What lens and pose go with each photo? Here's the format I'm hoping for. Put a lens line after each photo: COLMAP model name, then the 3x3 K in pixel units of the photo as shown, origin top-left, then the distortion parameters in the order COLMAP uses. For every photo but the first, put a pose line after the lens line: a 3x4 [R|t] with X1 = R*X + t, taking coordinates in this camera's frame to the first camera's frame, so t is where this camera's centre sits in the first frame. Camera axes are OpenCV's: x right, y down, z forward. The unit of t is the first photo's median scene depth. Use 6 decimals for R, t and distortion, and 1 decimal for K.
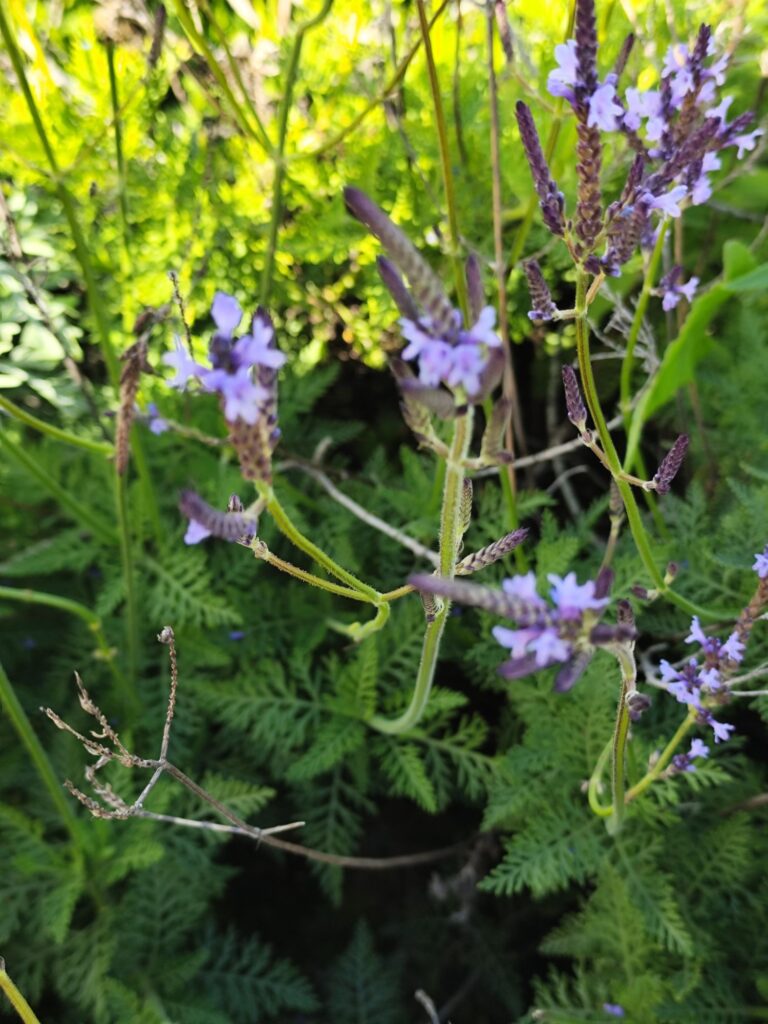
lens RADIAL K [[1354.6, 0, 384.0], [0, 1354.6, 512.0], [0, 0, 1]] dist [0.140417, -0.920523]
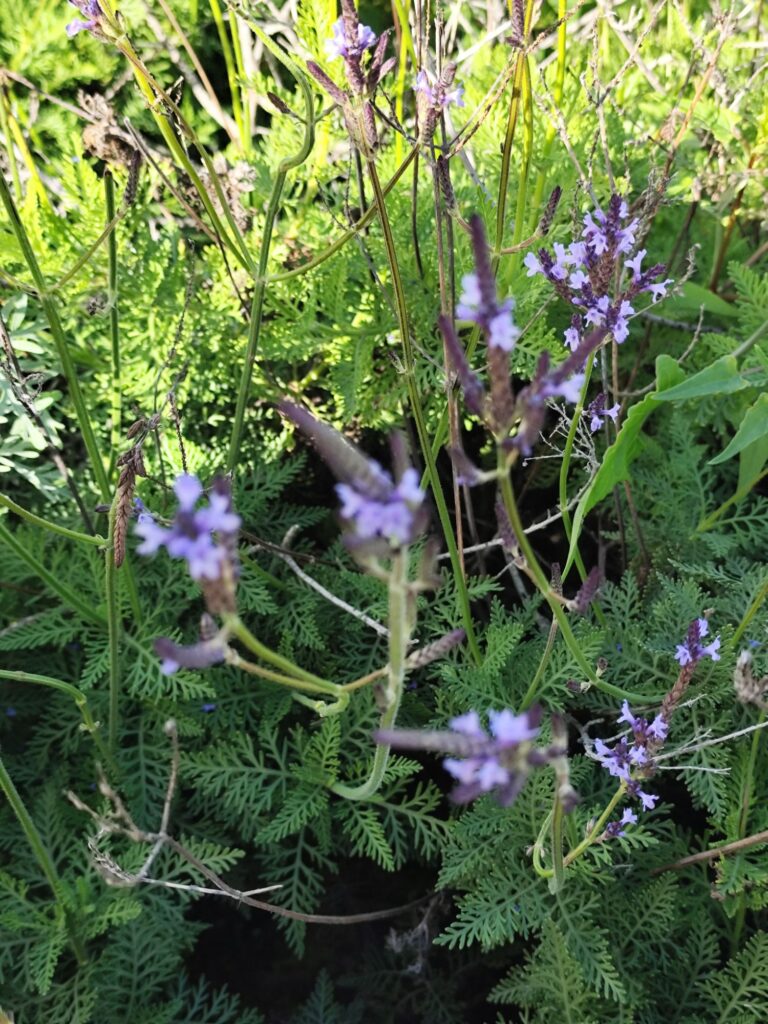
lens RADIAL K [[1365.0, 0, 384.0], [0, 1365.0, 512.0], [0, 0, 1]] dist [0.034646, -0.390439]
pose [[0.999343, 0.005584, 0.035814, -0.010210], [-0.004354, 0.999401, -0.034334, -0.029419], [-0.035984, 0.034155, 0.998769, -0.099094]]
